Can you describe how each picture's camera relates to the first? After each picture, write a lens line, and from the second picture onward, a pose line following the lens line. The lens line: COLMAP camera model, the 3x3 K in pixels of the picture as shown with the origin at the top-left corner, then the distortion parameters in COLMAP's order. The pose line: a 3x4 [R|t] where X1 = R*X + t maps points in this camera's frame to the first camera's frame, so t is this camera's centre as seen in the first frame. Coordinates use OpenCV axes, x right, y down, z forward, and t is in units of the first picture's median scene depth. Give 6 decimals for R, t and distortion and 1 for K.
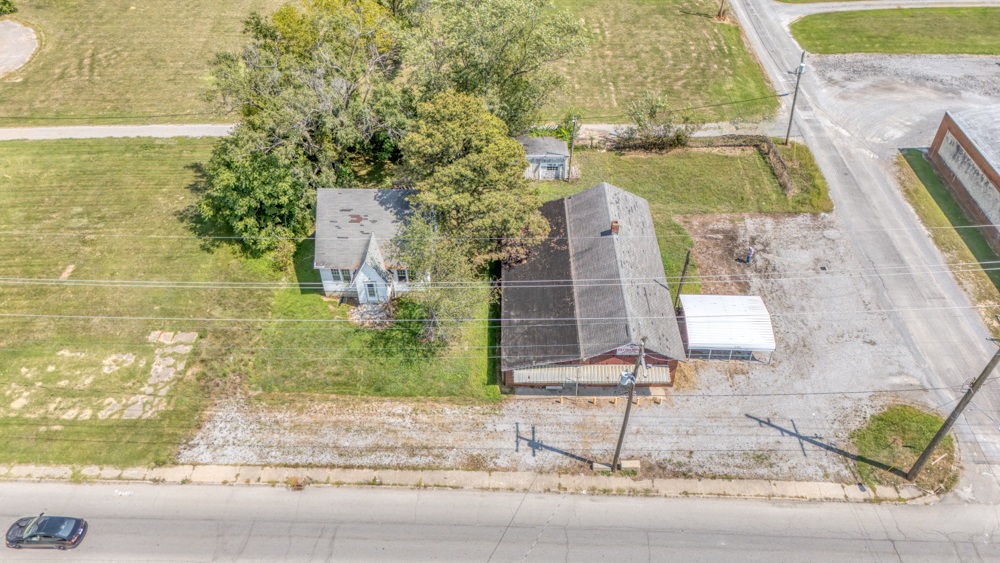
lens RADIAL K [[740.0, 0, 502.5], [0, 740.0, 275.0], [0, 0, 1]] dist [0.069120, -0.067659]
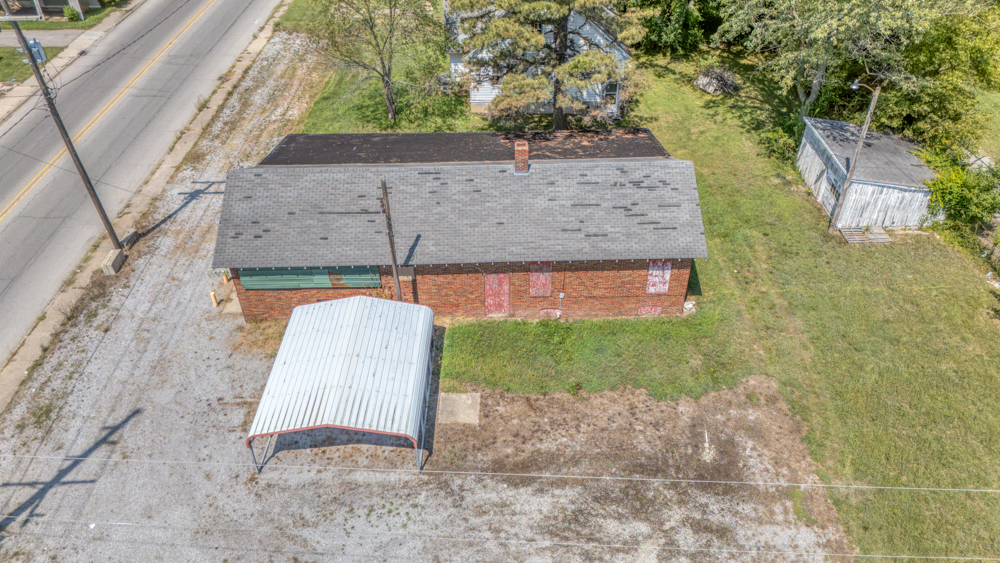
lens RADIAL K [[740.0, 0, 502.5], [0, 740.0, 275.0], [0, 0, 1]] dist [0.069120, -0.067659]
pose [[0.020255, 0.619268, -0.784919, 0.683400], [-0.660855, 0.597412, 0.454279, -0.269930], [0.750240, 0.509516, 0.421347, 0.921232]]
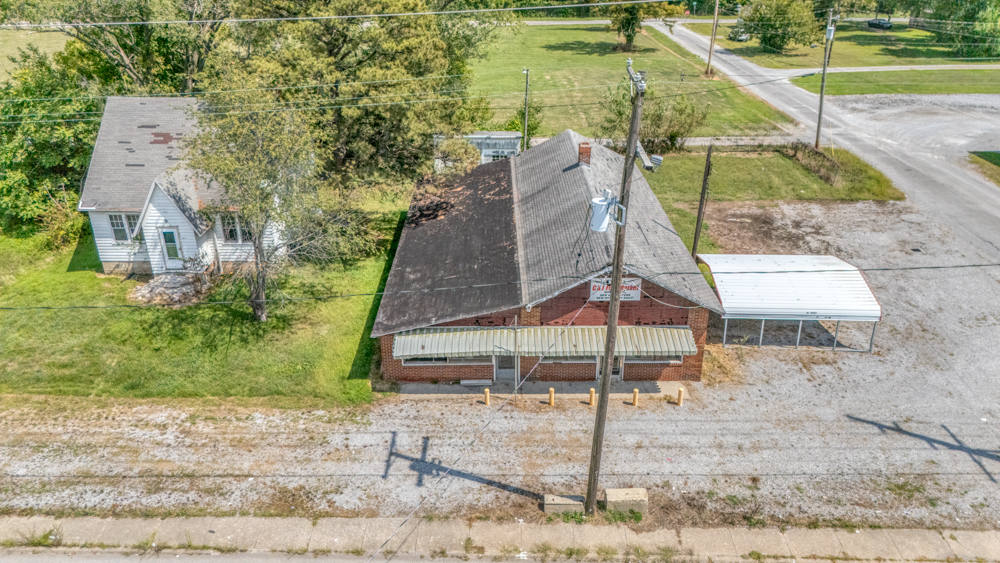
lens RADIAL K [[740.0, 0, 502.5], [0, 740.0, 275.0], [0, 0, 1]] dist [0.069120, -0.067659]
pose [[0.999886, 0.000353, 0.015107, 0.083469], [0.004029, 0.957323, -0.288993, 0.239296], [-0.014564, 0.289020, 0.957212, 0.491895]]
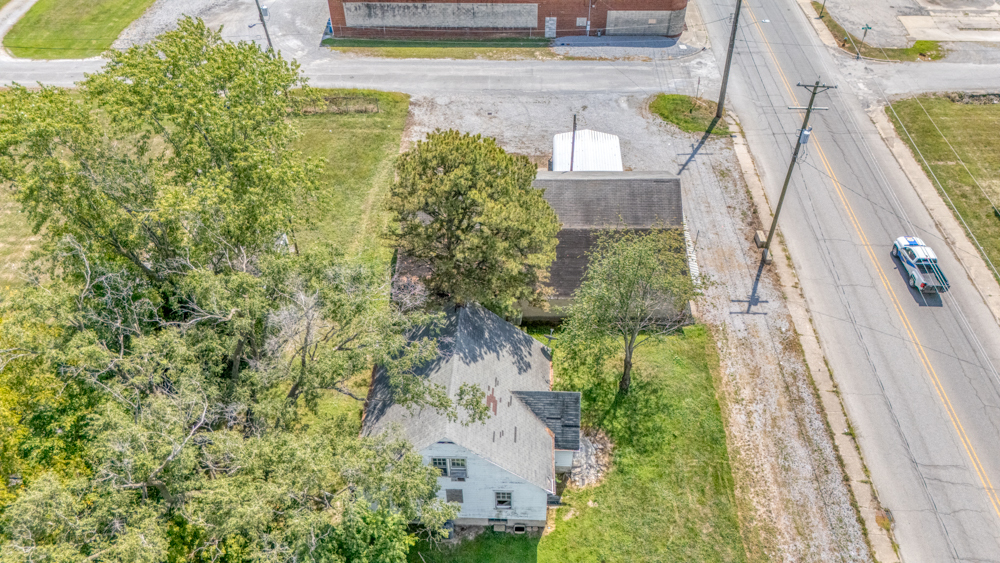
lens RADIAL K [[740.0, 0, 502.5], [0, 740.0, 275.0], [0, 0, 1]] dist [0.069120, -0.067659]
pose [[0.015244, -0.662419, 0.748979, -0.651284], [0.675117, 0.559359, 0.480972, -0.469601], [-0.737553, 0.498316, 0.455737, 0.753828]]
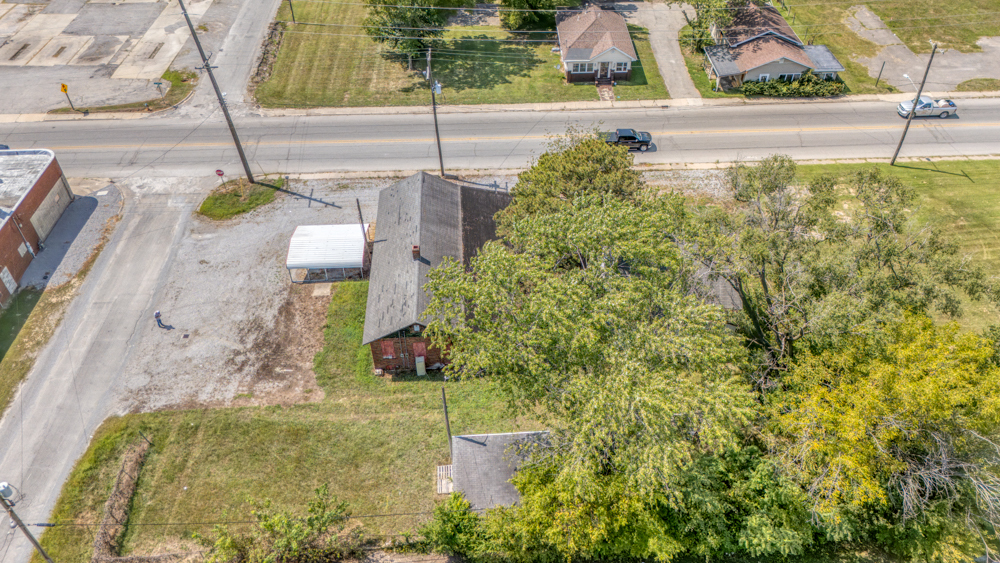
lens RADIAL K [[740.0, 0, 502.5], [0, 740.0, 275.0], [0, 0, 1]] dist [0.069120, -0.067659]
pose [[-0.998102, 0.053892, -0.029803, 0.078219], [-0.023664, 0.111173, 0.993519, -1.156897], [0.056856, 0.992339, -0.109686, 1.288748]]
